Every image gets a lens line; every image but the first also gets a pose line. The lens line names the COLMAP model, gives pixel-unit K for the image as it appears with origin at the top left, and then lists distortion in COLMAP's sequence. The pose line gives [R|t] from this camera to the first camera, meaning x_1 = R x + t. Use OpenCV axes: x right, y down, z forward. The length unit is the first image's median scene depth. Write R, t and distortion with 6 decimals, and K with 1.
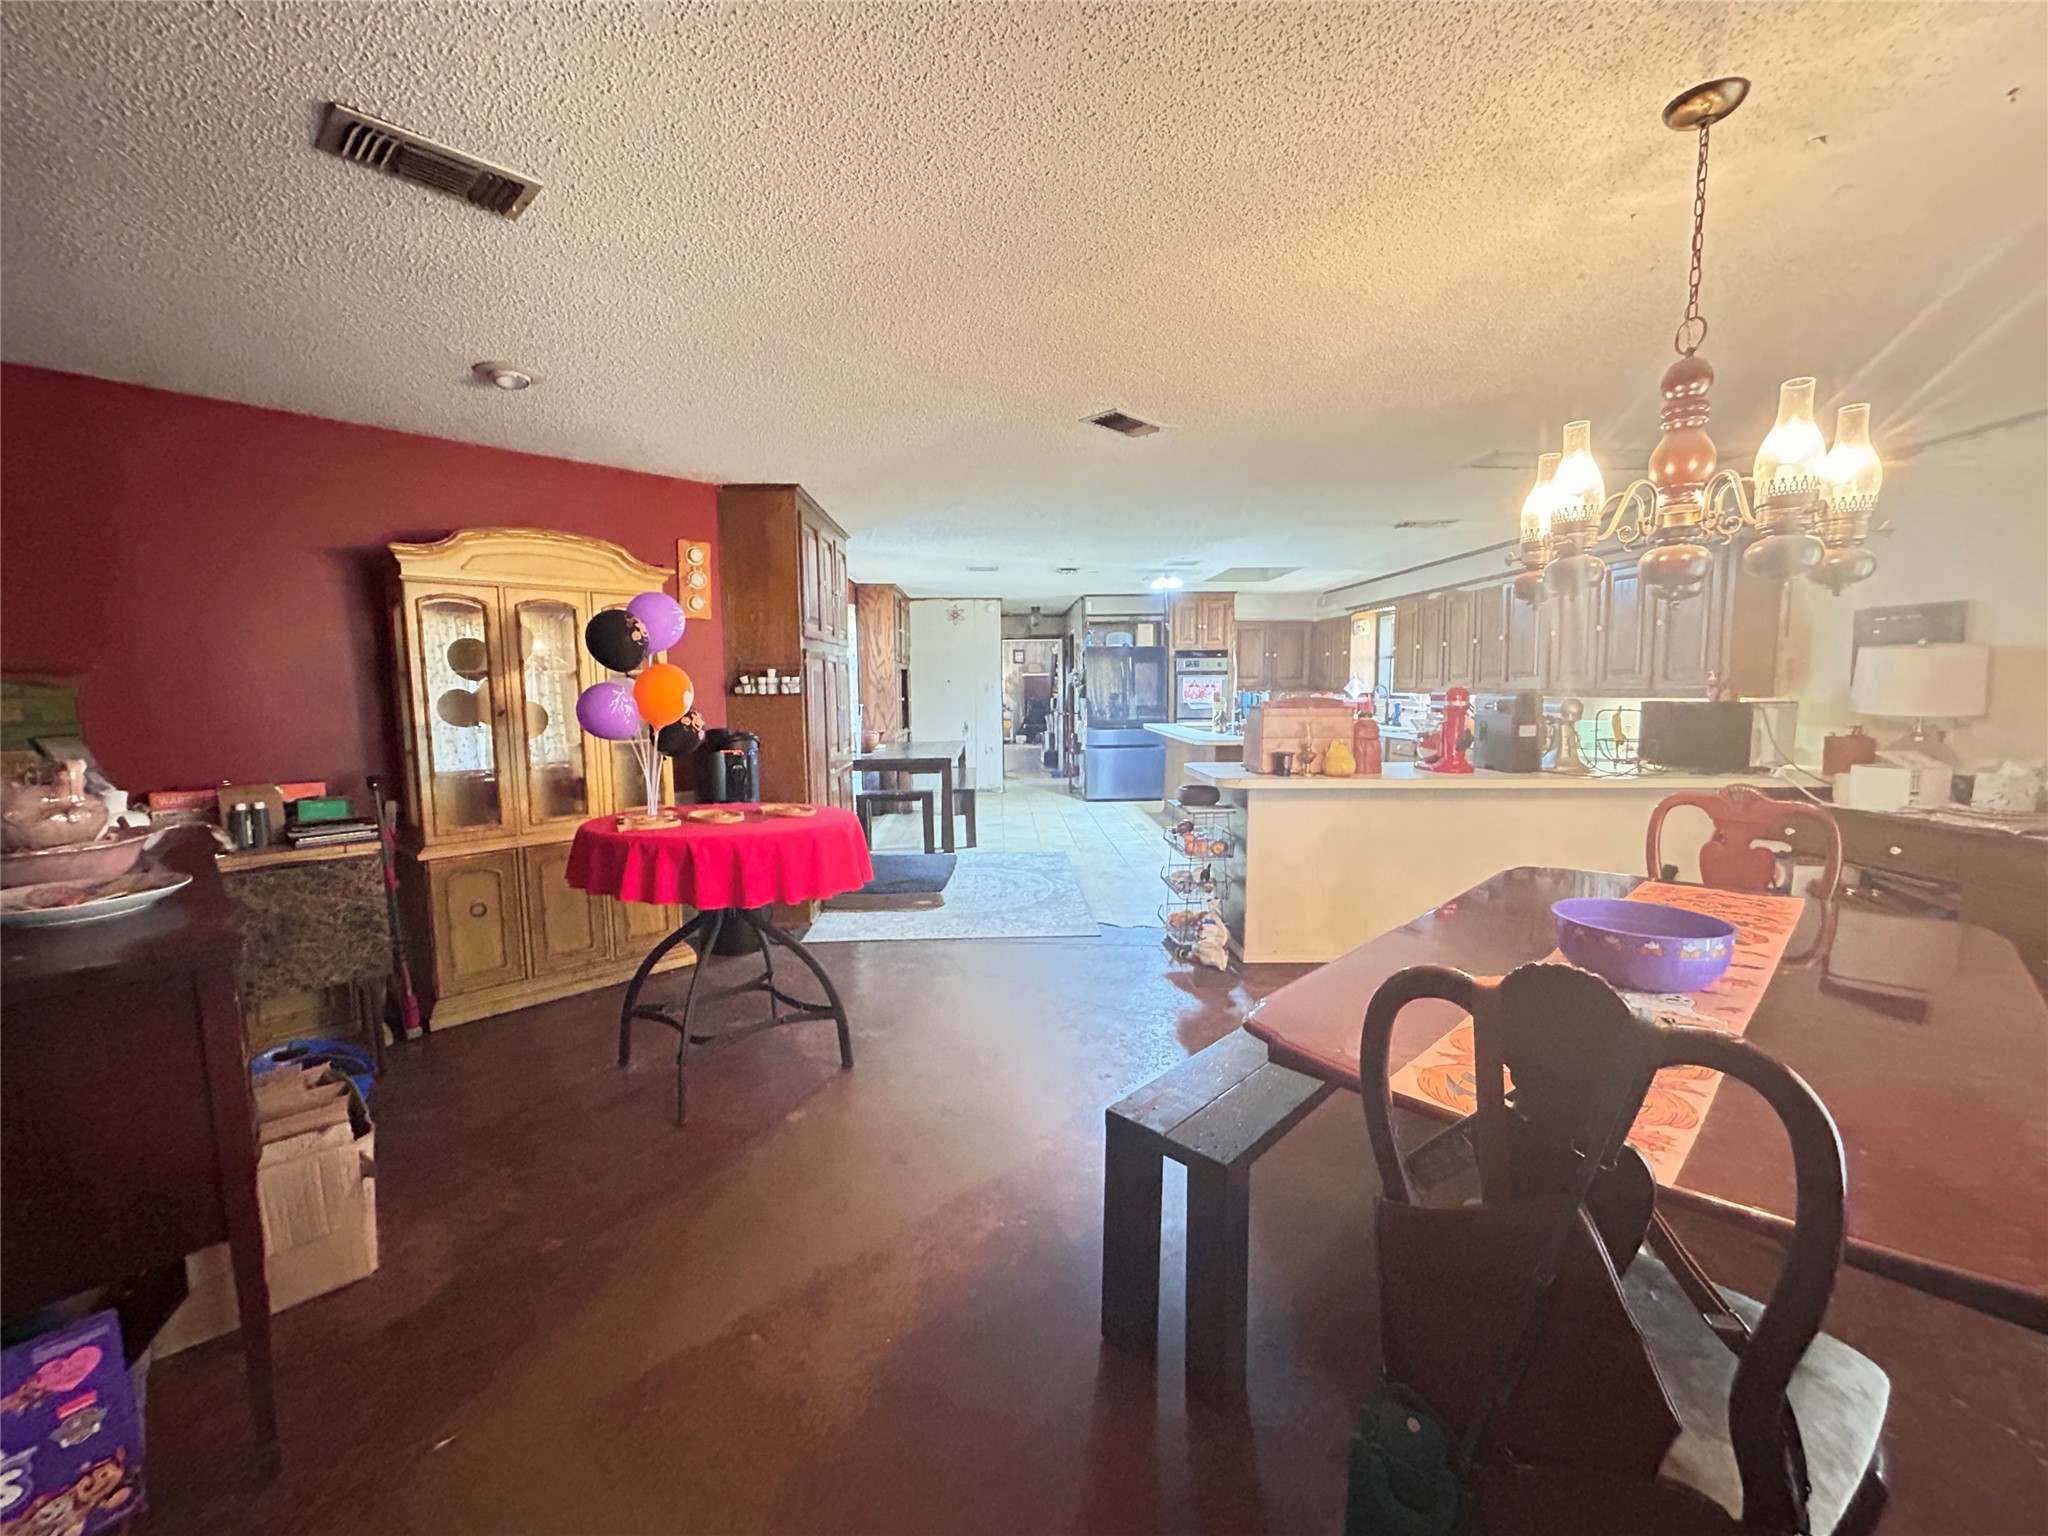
lens RADIAL K [[832.5, 0, 1023.2], [0, 832.5, 768.8], [0, 0, 1]] dist [-0.002332, 0.001492]
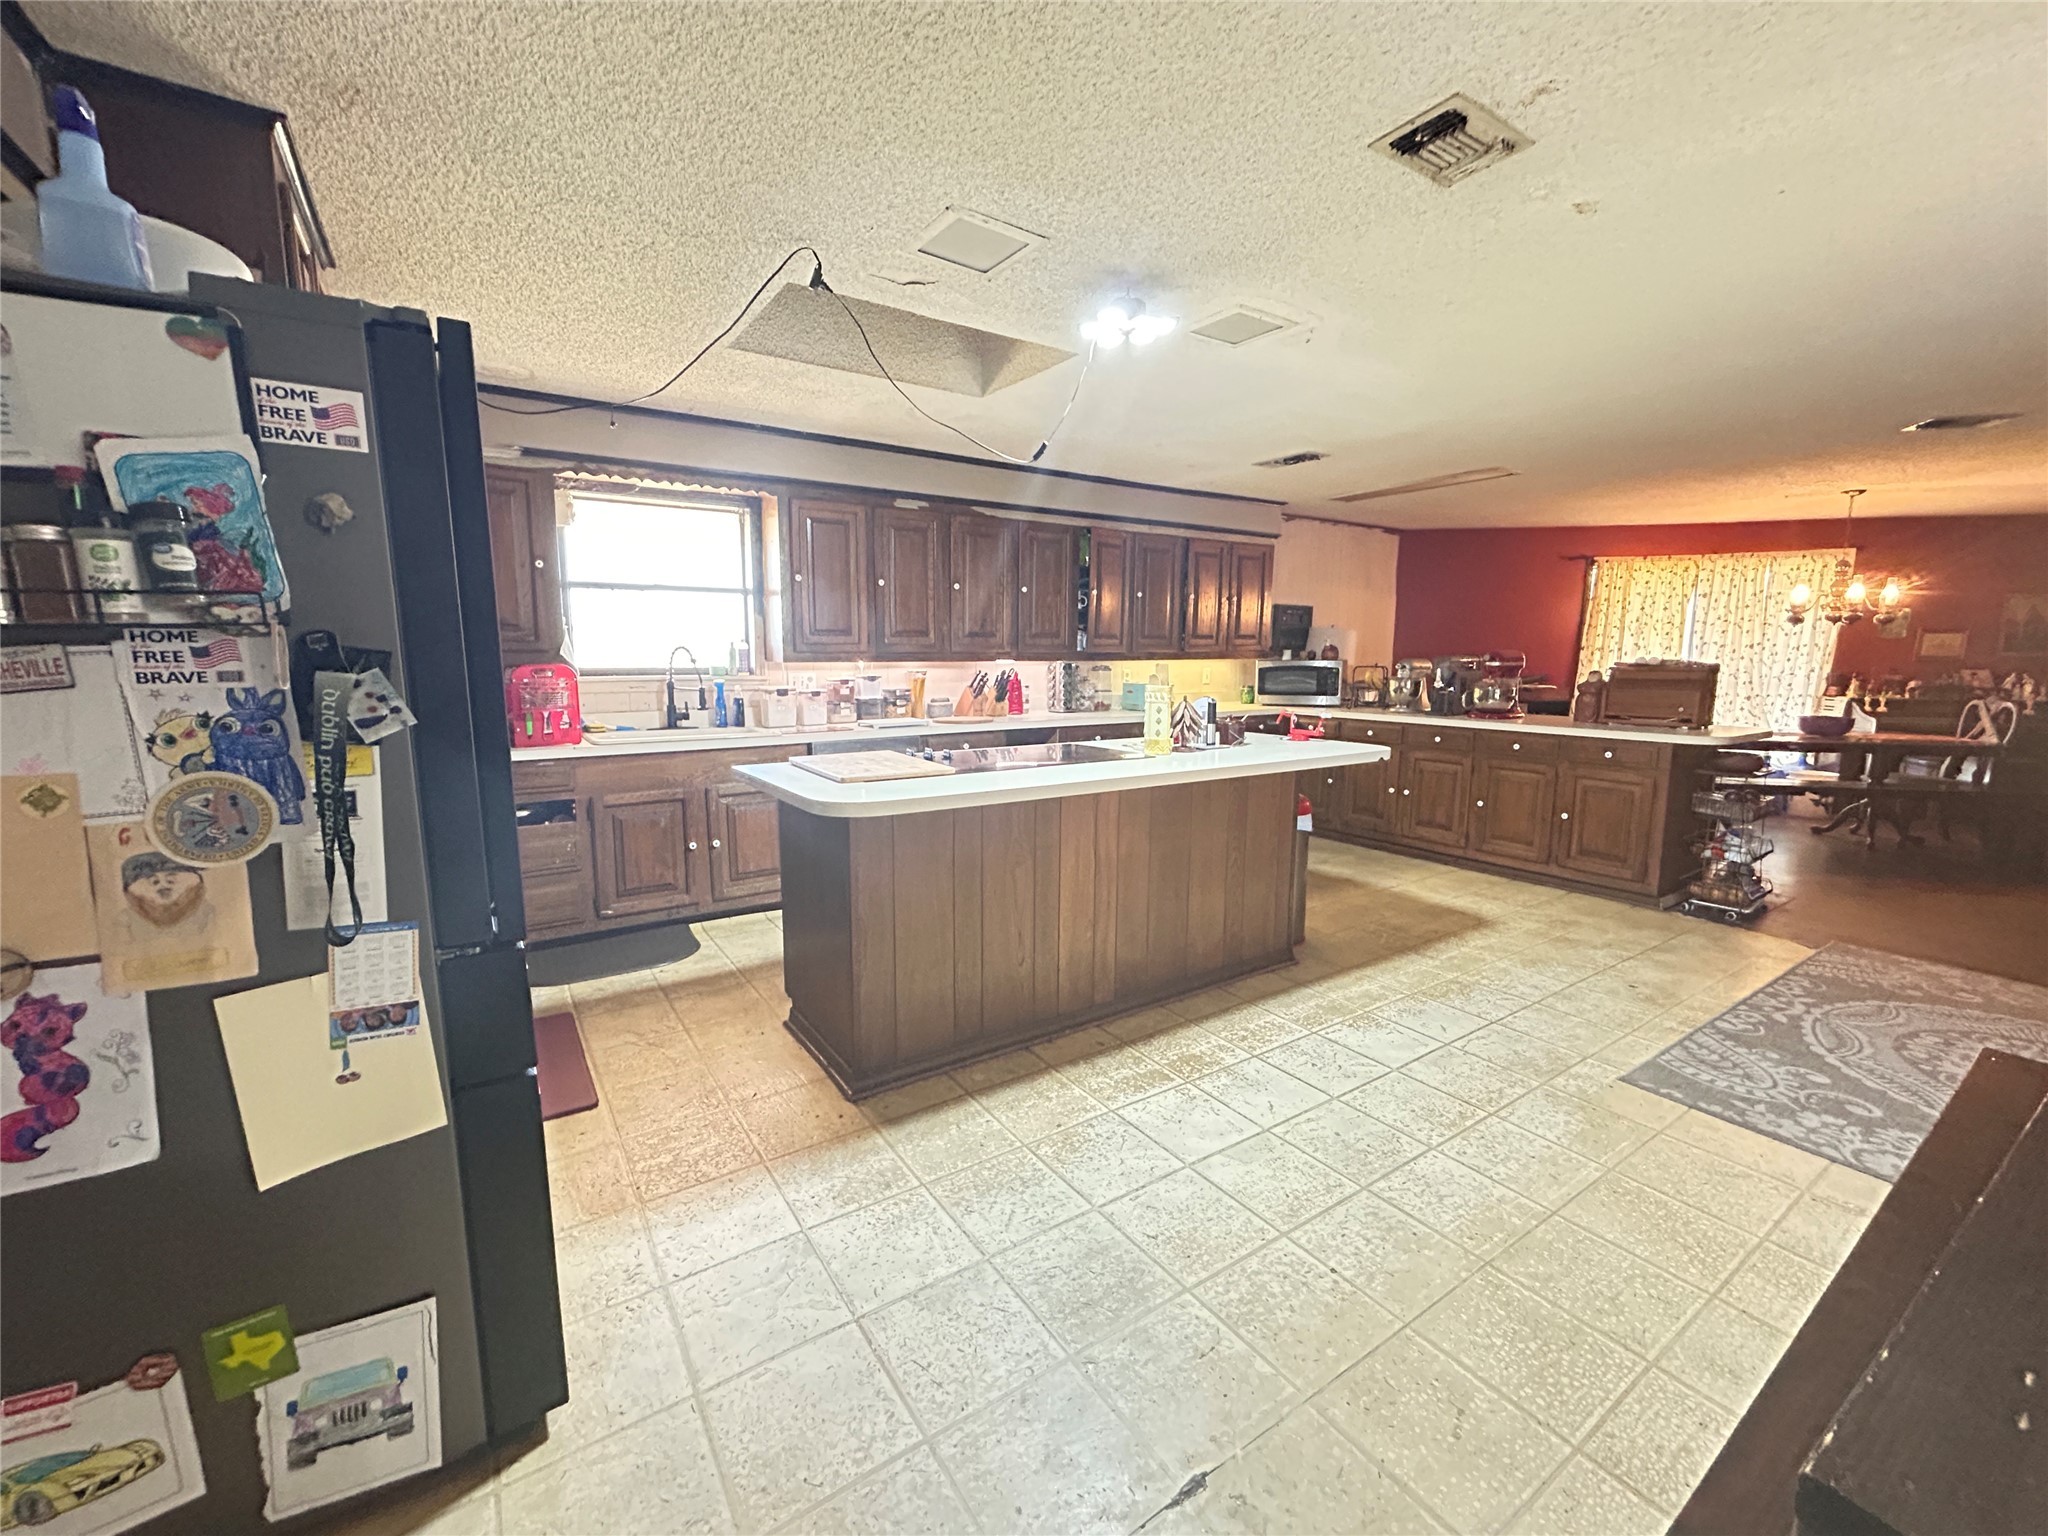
lens RADIAL K [[832.5, 0, 1023.0], [0, 832.5, 765.8], [0, 0, 1]] dist [-0.002332, 0.001492]
pose [[-0.525958, -0.118137, 0.842266, -0.079375], [0.082829, 0.978484, 0.188966, -0.098562], [-0.846468, 0.169152, -0.504857, 0.995448]]
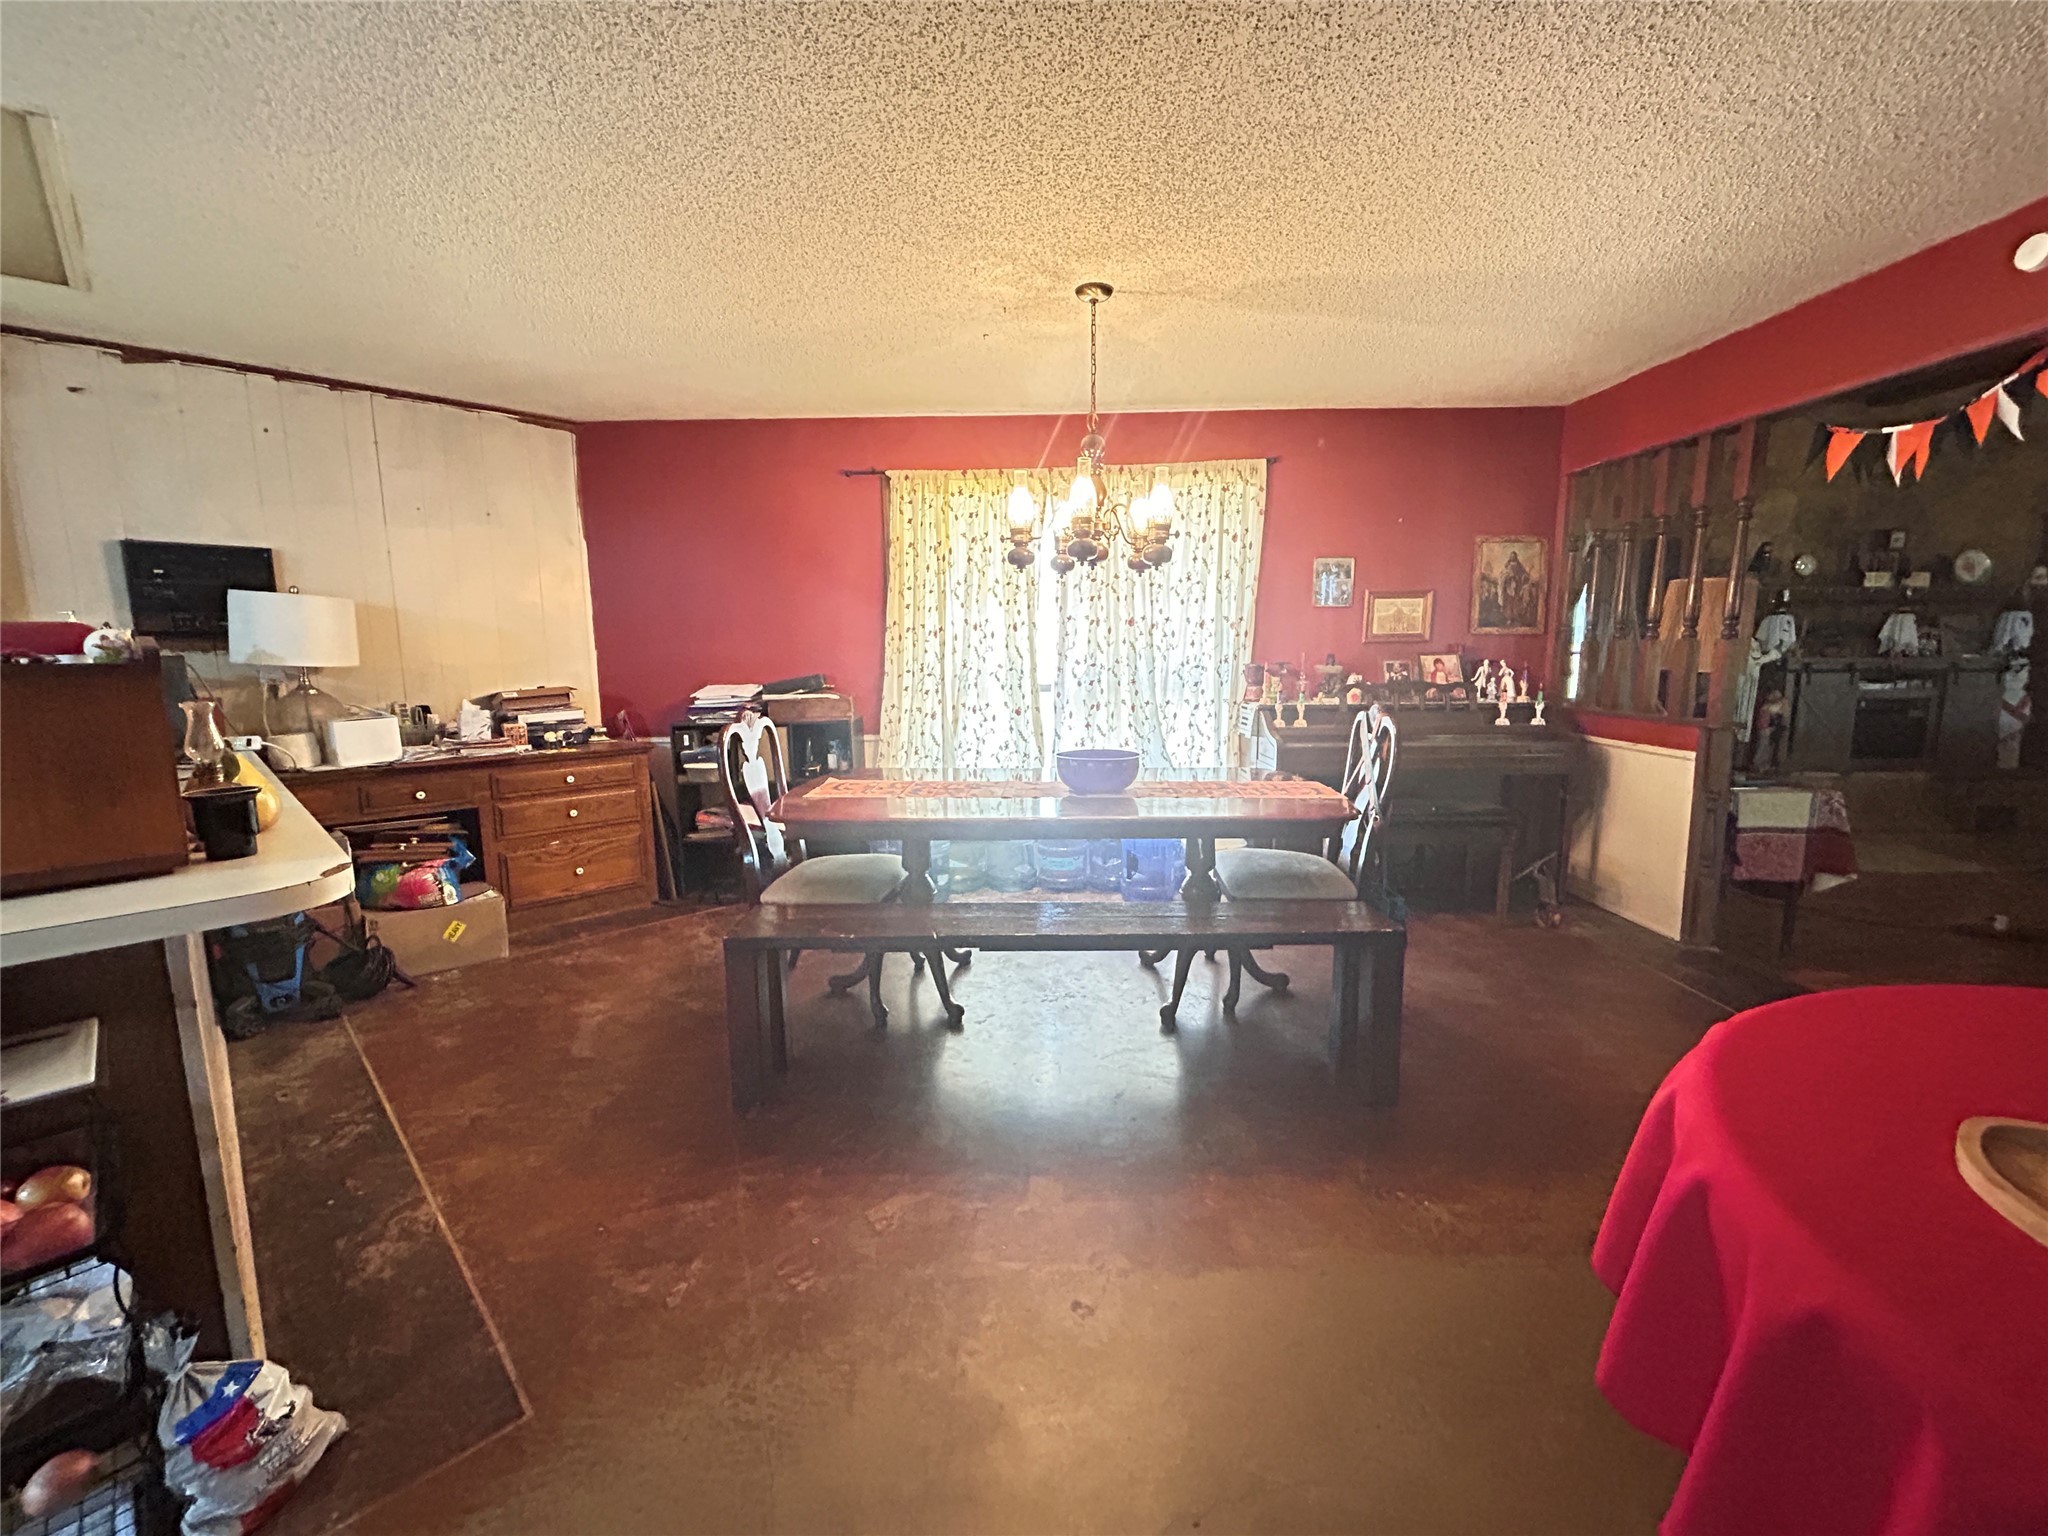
lens RADIAL K [[832.5, 0, 1022.2], [0, 832.5, 768.2], [0, 0, 1]] dist [-0.002332, 0.001492]
pose [[-0.684662, -0.095572, 0.722567, -0.074025], [0.086399, 0.973734, 0.210659, -0.031127], [-0.723721, 0.206659, -0.658422, 0.401630]]
